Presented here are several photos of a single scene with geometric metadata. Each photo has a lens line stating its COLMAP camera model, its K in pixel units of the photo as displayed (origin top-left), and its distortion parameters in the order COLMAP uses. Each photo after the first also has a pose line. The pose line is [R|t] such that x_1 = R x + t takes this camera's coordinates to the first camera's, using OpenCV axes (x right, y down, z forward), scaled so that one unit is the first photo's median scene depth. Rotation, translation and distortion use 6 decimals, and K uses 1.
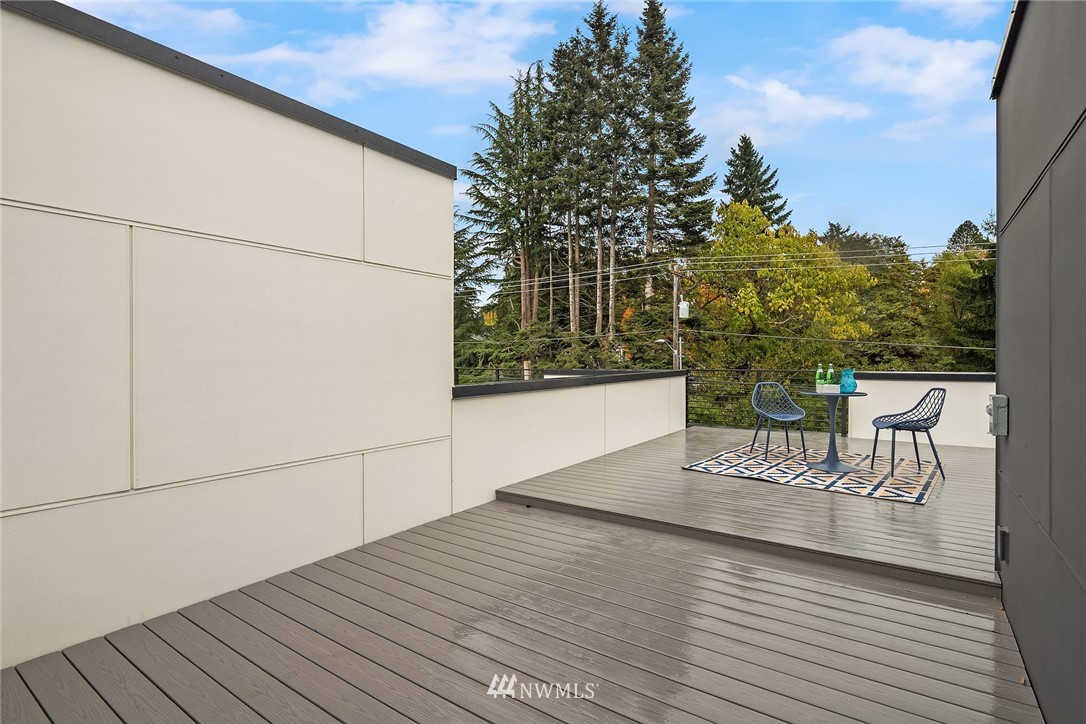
lens RADIAL K [[527.6, 0, 541.9], [0, 527.6, 357.6], [0, 0, 1]] dist [0.004866, -0.004819]
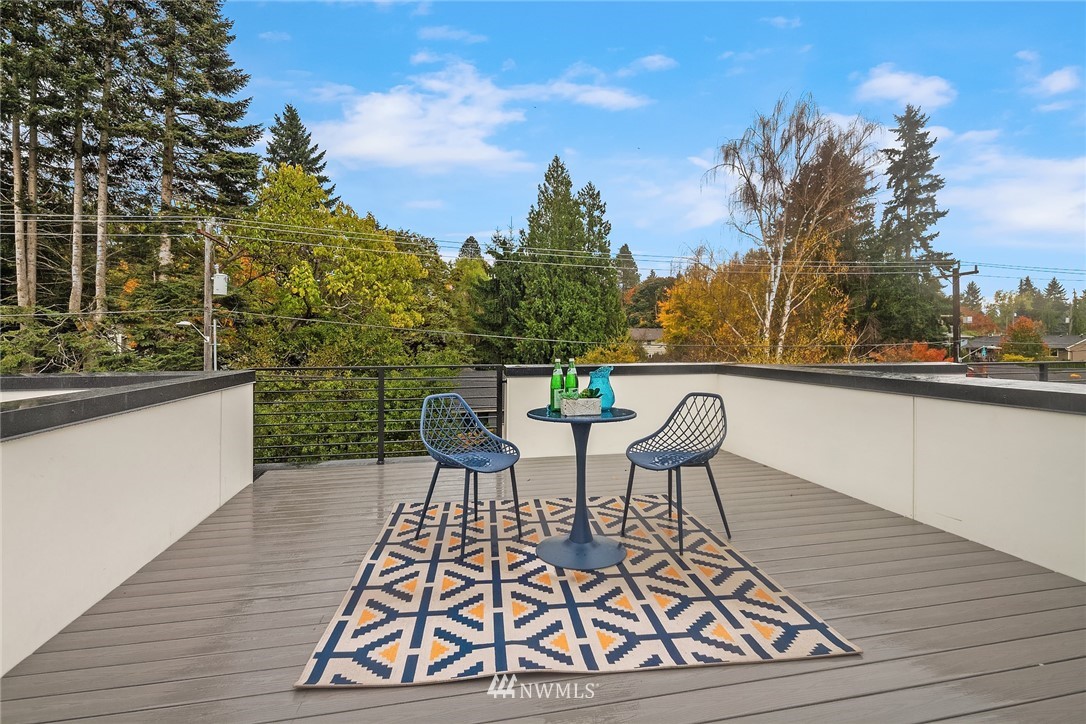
lens RADIAL K [[527.6, 0, 545.0], [0, 527.6, 342.1], [0, 0, 1]] dist [0.004866, -0.004819]
pose [[0.679168, 0.002937, 0.733977, 0.020893], [0.002261, 0.999979, -0.006094, -0.000211], [-0.733979, 0.005798, 0.679148, 0.106655]]
